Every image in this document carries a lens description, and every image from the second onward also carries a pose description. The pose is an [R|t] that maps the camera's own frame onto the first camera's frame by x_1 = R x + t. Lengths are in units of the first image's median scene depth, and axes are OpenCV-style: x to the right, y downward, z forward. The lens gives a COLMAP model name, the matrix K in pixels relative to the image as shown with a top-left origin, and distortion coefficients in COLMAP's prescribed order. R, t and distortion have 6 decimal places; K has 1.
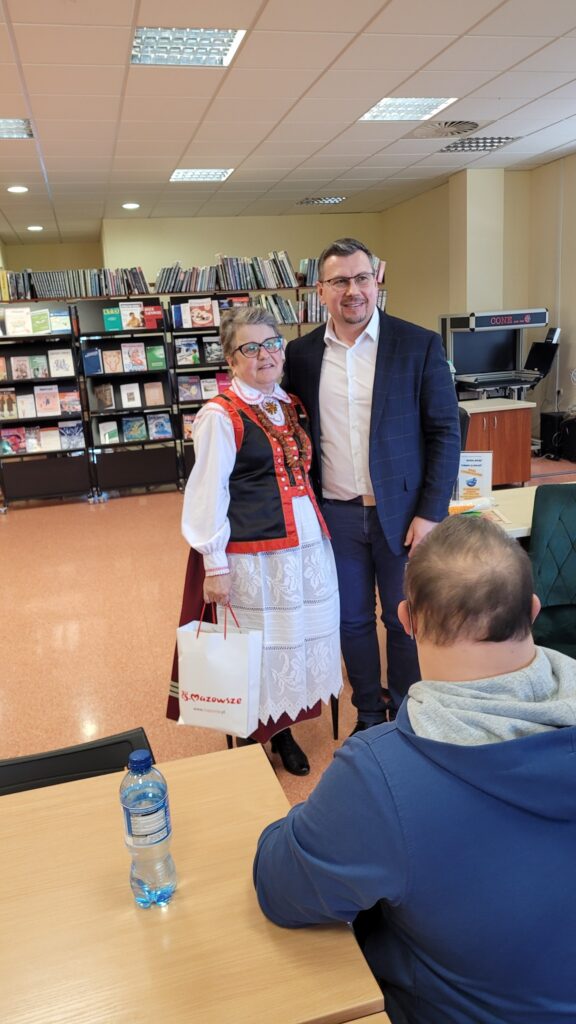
lens RADIAL K [[793.8, 0, 288.0], [0, 793.8, 512.0], [0, 0, 1]] dist [0.043870, -0.036965]
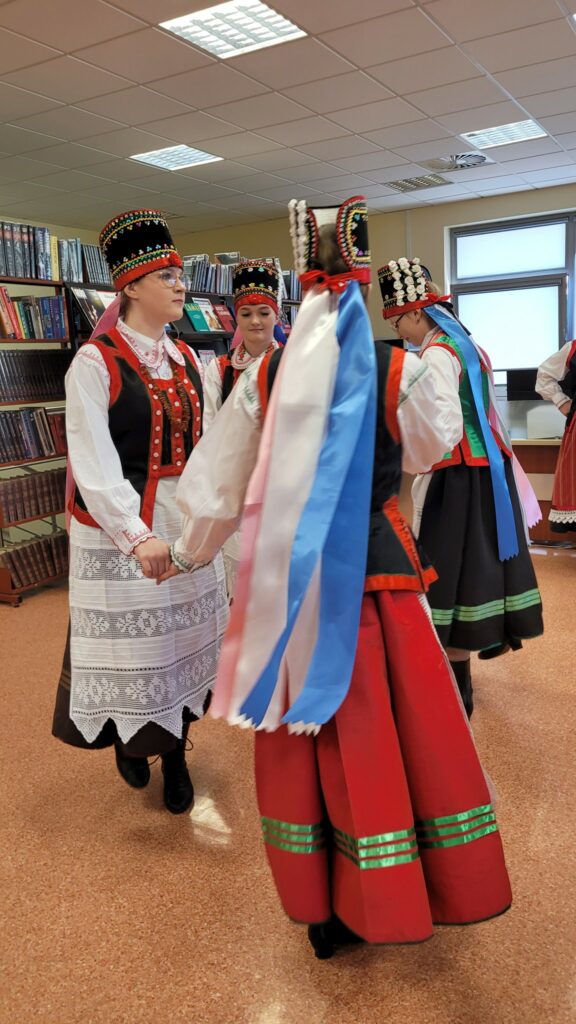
lens RADIAL K [[789.1, 0, 312.3], [0, 789.1, 509.6], [0, 0, 1]] dist [0.032390, -0.006979]
pose [[0.683900, -0.115220, 0.720420, -0.696068], [0.179572, 0.983657, -0.013148, -0.028659], [-0.707131, 0.138359, 0.693414, 0.407138]]
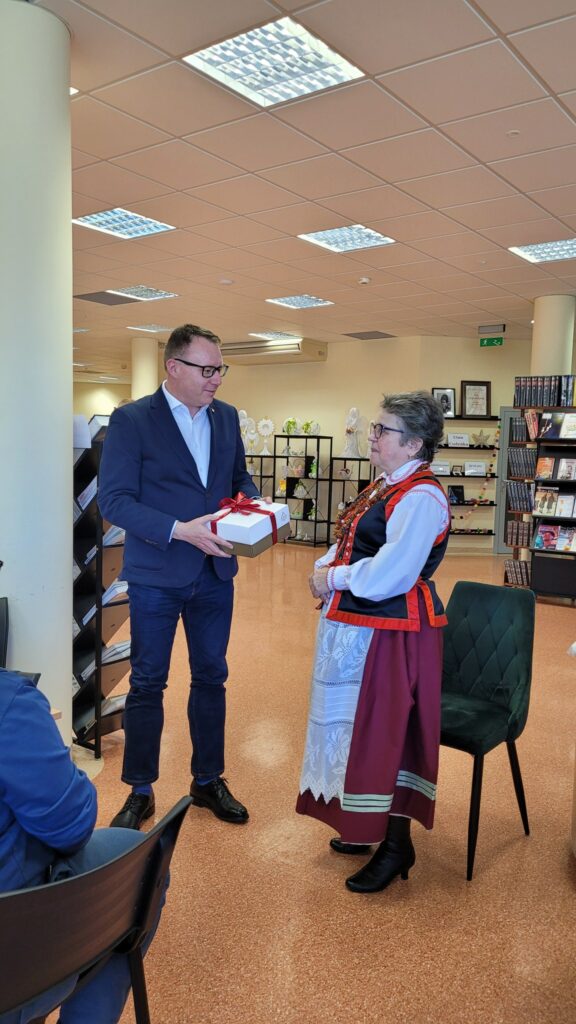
lens RADIAL K [[773.6, 0, 292.9], [0, 773.6, 518.7], [0, 0, 1]] dist [0.054782, -0.044402]
pose [[0.618887, 0.141174, -0.772689, 0.224273], [-0.239776, 0.970717, -0.014694, -0.017429], [0.747988, 0.194367, 0.634614, 0.100528]]
